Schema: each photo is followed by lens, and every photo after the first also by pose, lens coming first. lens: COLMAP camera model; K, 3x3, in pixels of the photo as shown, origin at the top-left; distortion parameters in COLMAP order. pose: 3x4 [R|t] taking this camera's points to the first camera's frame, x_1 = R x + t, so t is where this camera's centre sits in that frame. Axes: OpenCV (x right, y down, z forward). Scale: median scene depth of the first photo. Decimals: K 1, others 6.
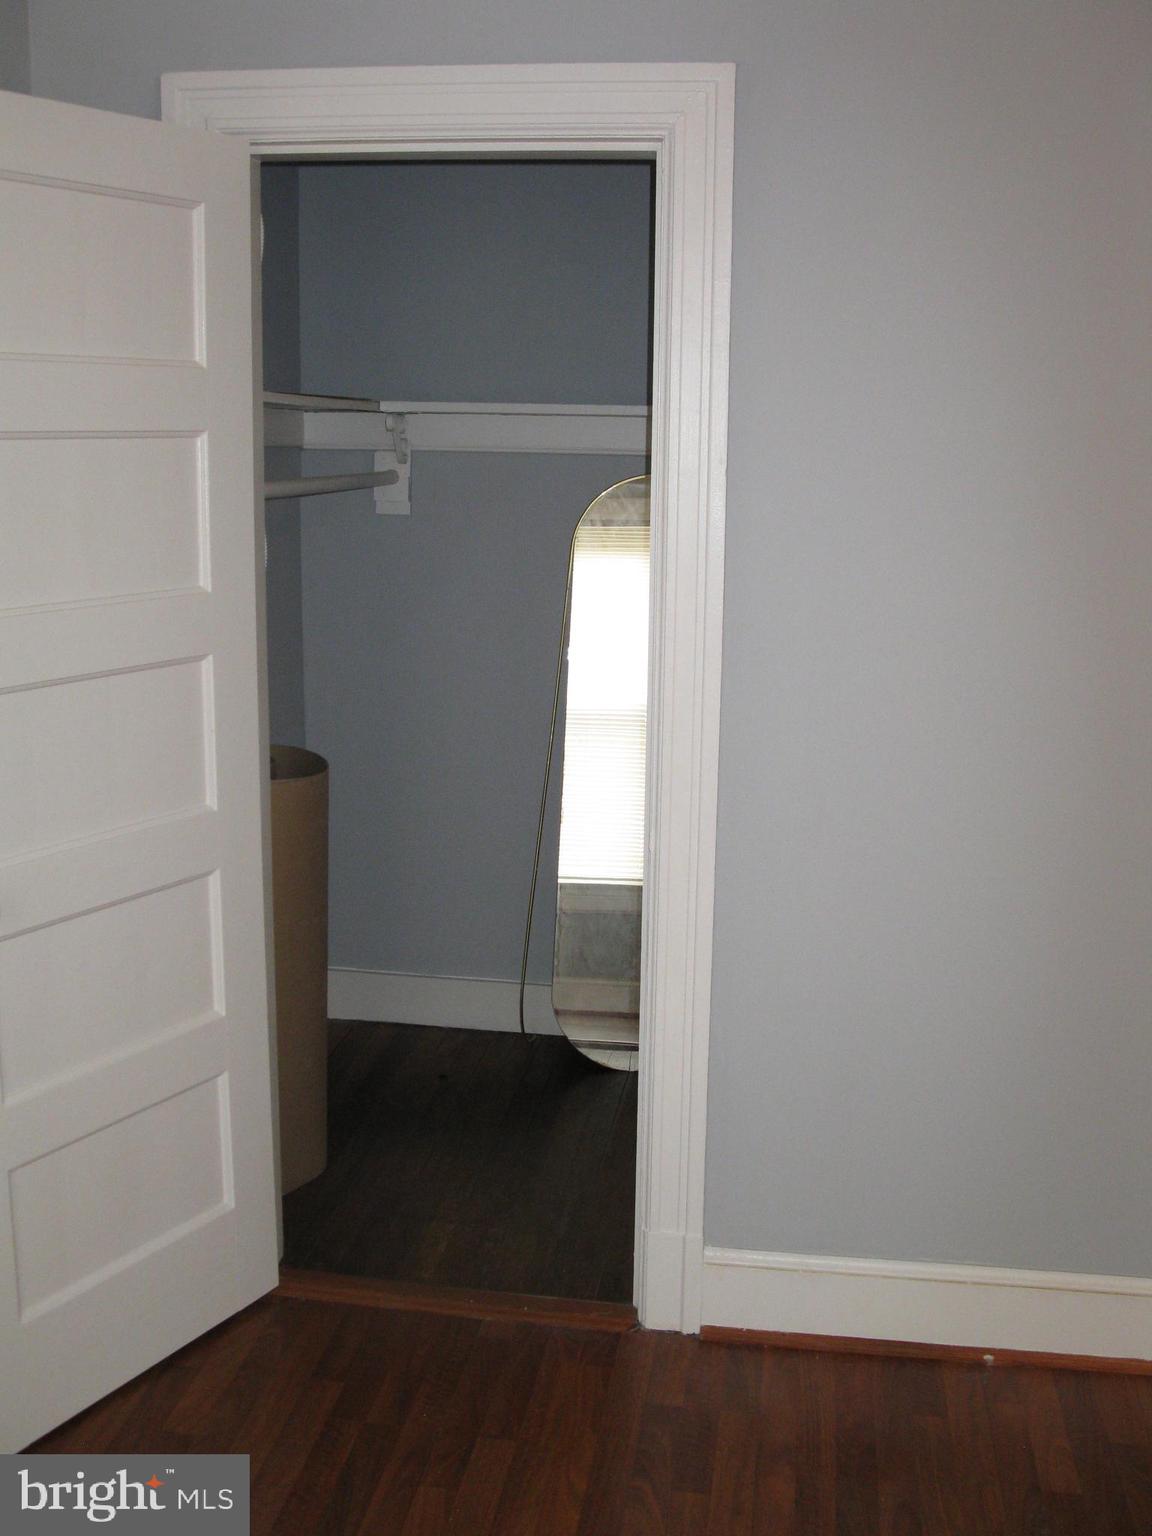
lens RADIAL K [[1615.9, 0, 576.0], [0, 1615.9, 768.0], [0, 0, 1]] dist [-0.096517, 0.052365]
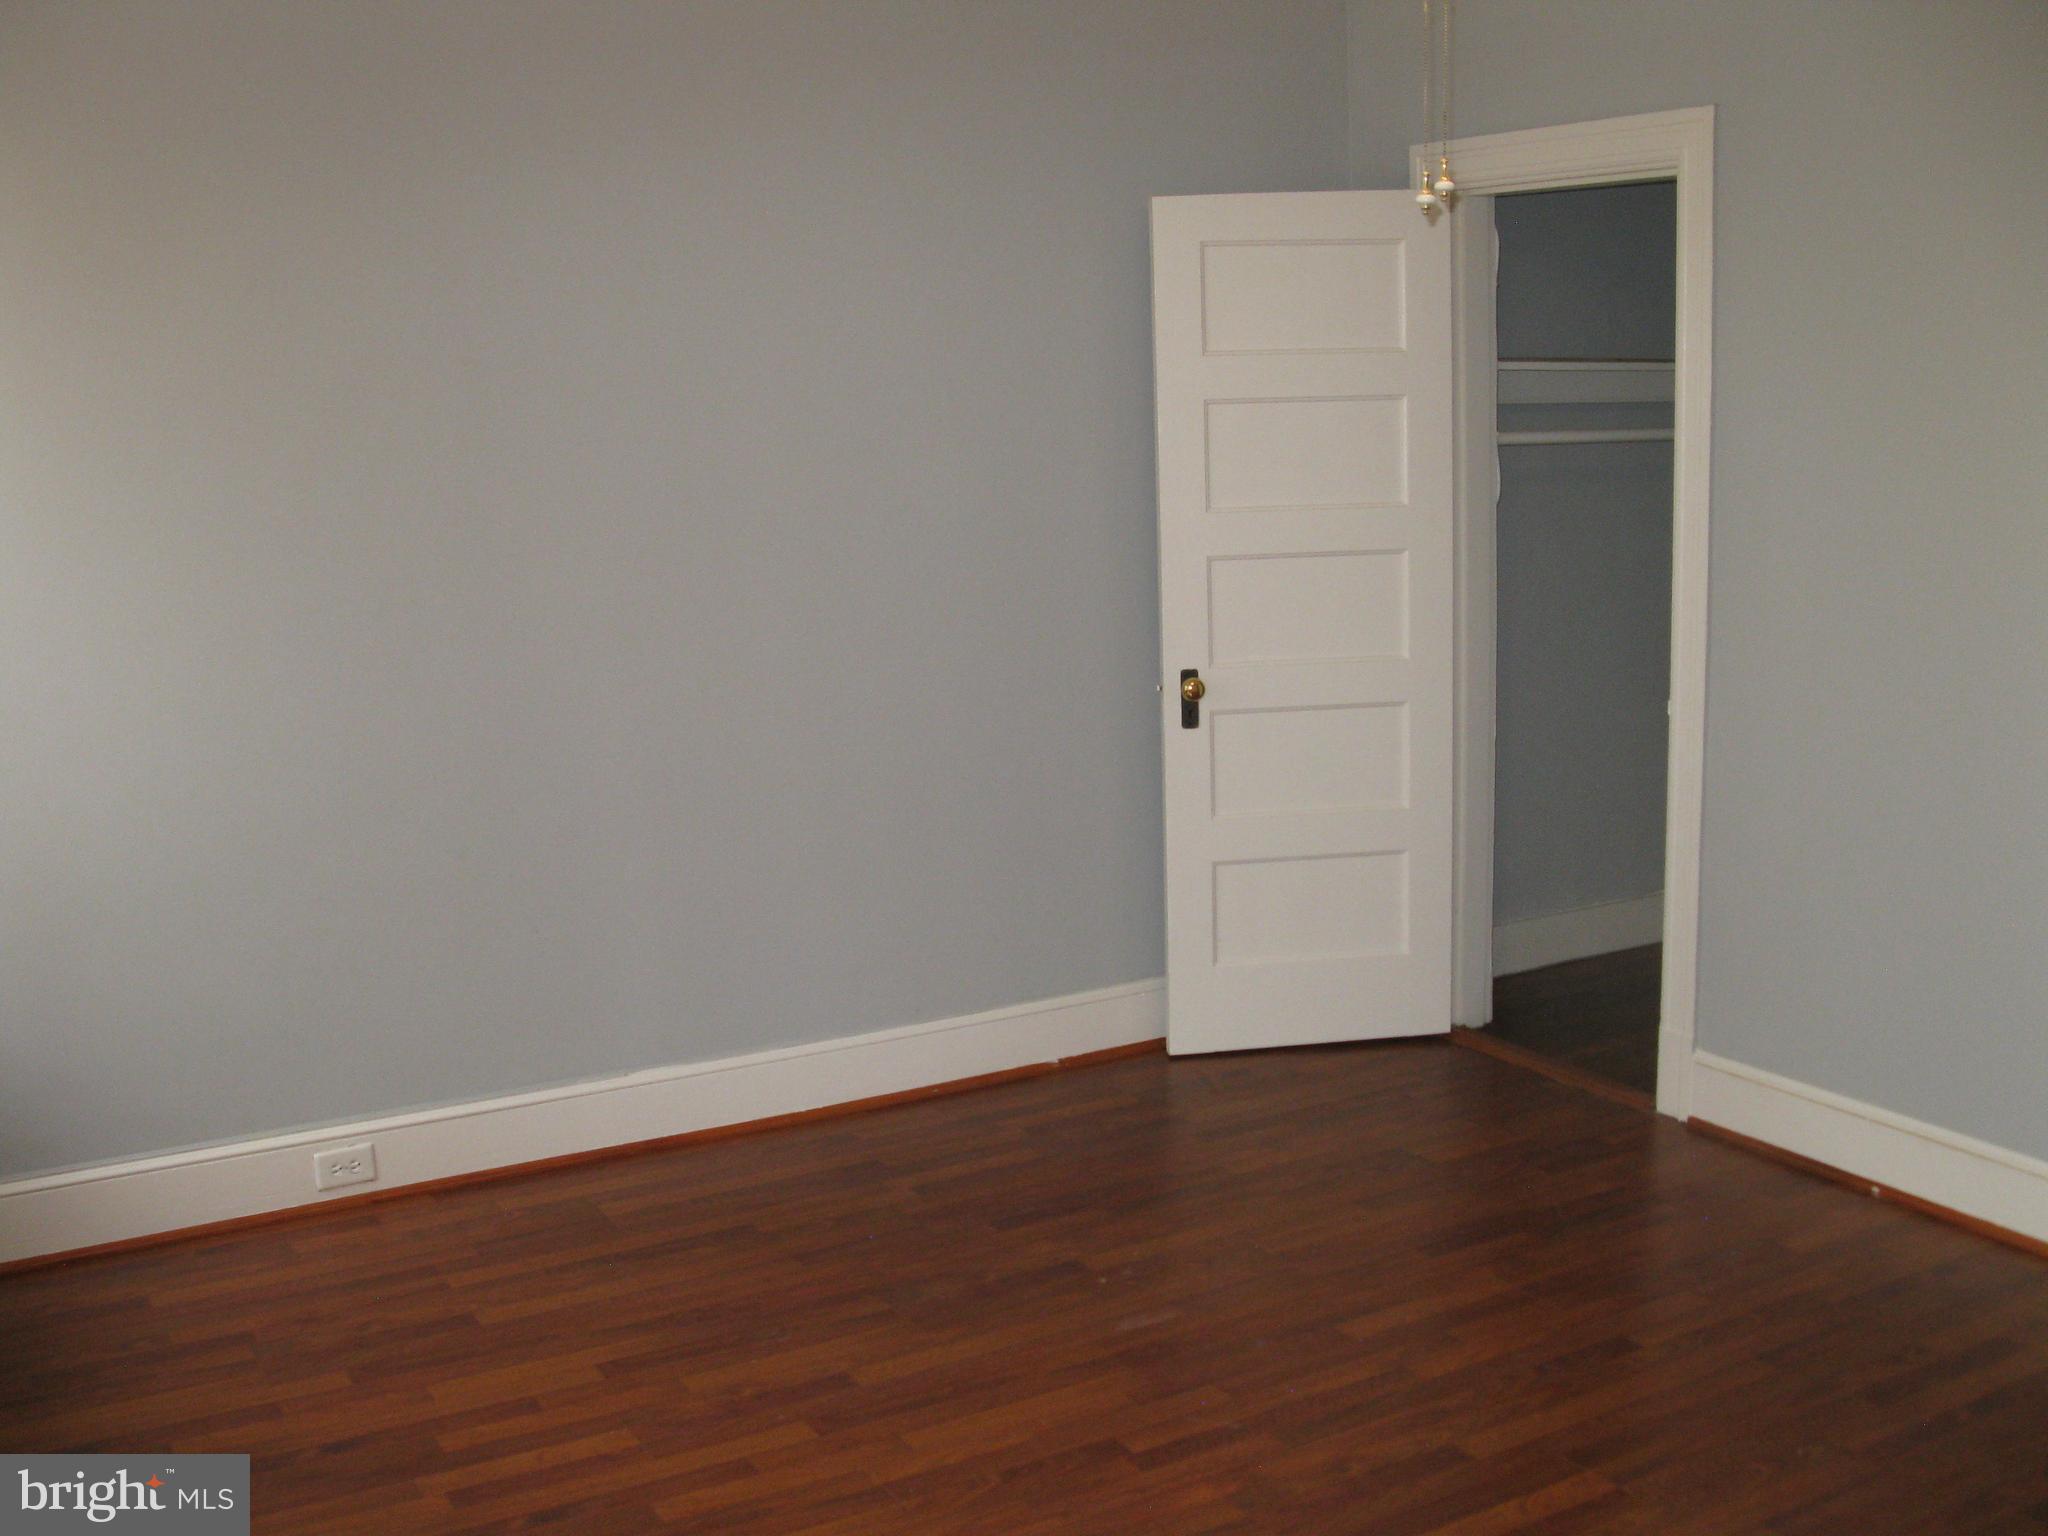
lens RADIAL K [[2177.0, 0, 1024.0], [0, 2177.0, 768.0], [0, 0, 1]] dist [-0.204993, 0.216255]
pose [[0.599784, 0.097885, -0.794152, 1.071096], [-0.118831, 0.992380, 0.032570, 0.098325], [0.791289, 0.074835, 0.606845, -0.416737]]
